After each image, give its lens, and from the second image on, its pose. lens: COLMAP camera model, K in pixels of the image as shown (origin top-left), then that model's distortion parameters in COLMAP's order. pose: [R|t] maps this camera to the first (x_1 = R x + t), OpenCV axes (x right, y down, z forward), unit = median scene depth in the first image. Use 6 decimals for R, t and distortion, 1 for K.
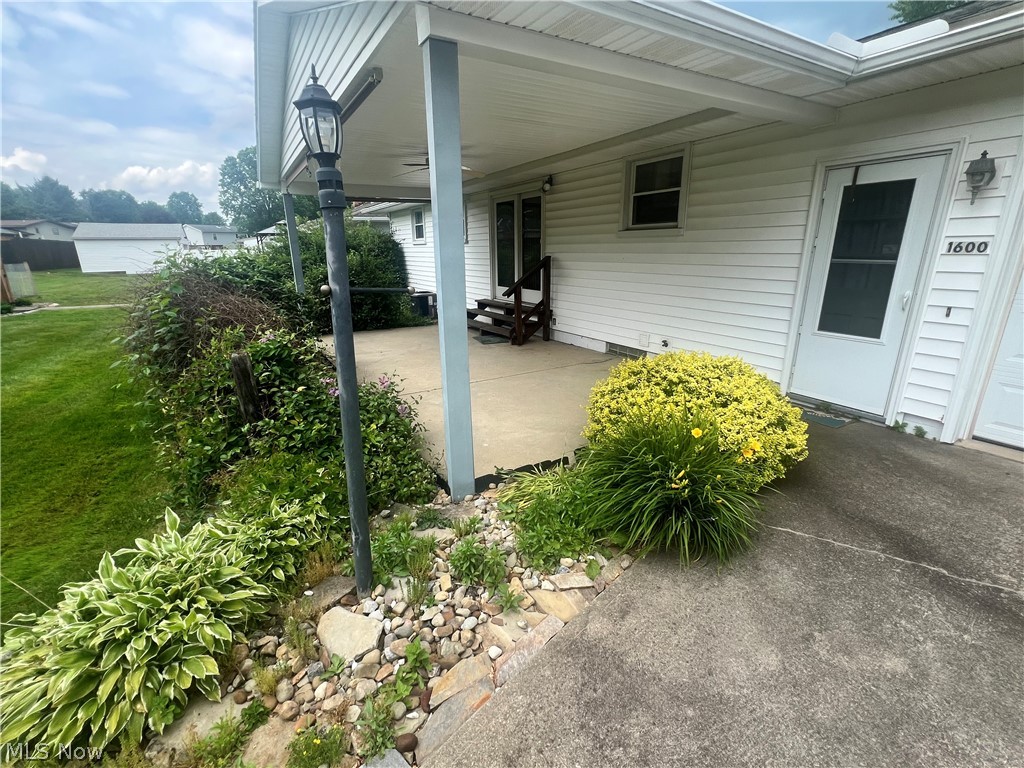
lens RADIAL K [[453.2, 0, 512.0], [0, 453.2, 384.0], [0, 0, 1]] dist [-0.003079, 0.000432]
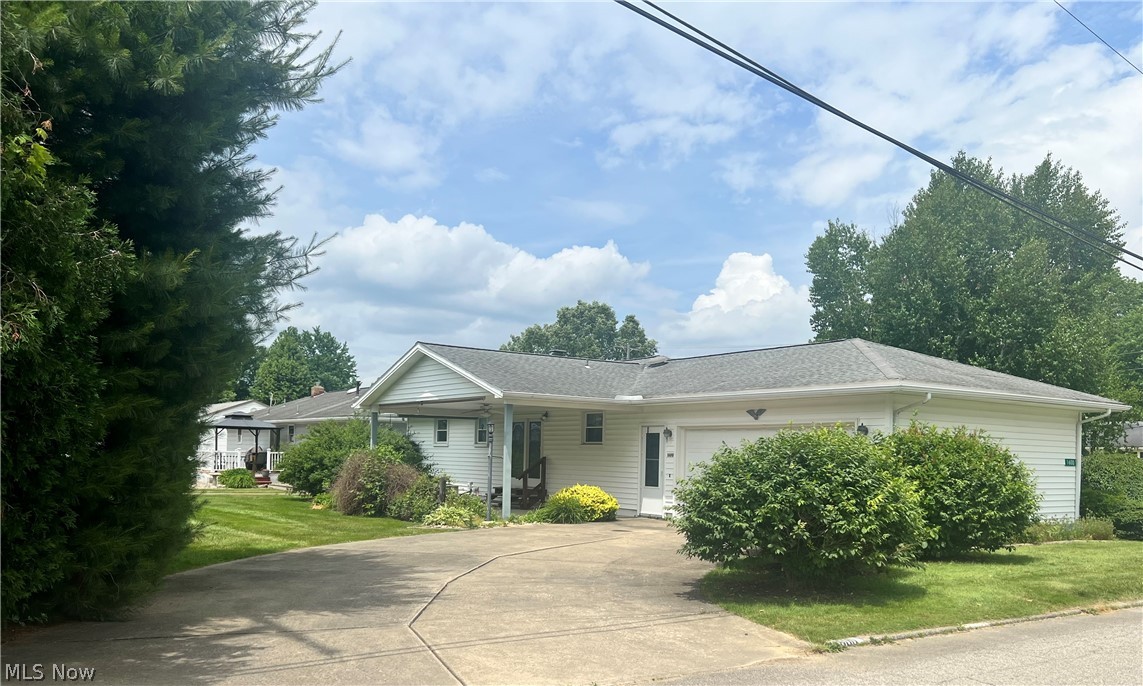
lens RADIAL K [[873.4, 0, 571.5], [0, 873.4, 343.0], [0, 0, 1]] dist [0.004302, 0.000431]
pose [[0.997532, 0.041964, 0.056290, -0.008086], [-0.015242, 0.912038, -0.409823, 0.293392], [-0.068537, 0.407953, 0.910427, -0.948469]]
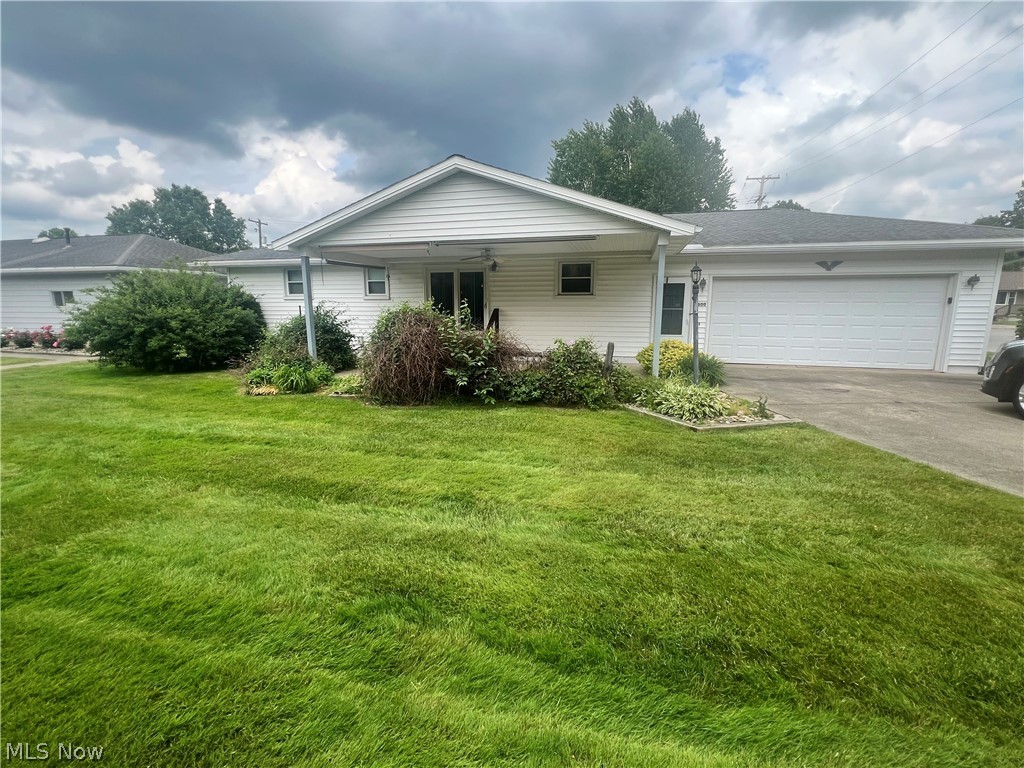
lens RADIAL K [[453.2, 0, 512.0], [0, 453.2, 384.0], [0, 0, 1]] dist [-0.003079, 0.000432]
pose [[0.741661, -0.113761, 0.661058, -0.455936], [0.187851, 0.981304, -0.041884, 0.029069], [-0.643934, 0.155244, 0.749165, -0.100290]]
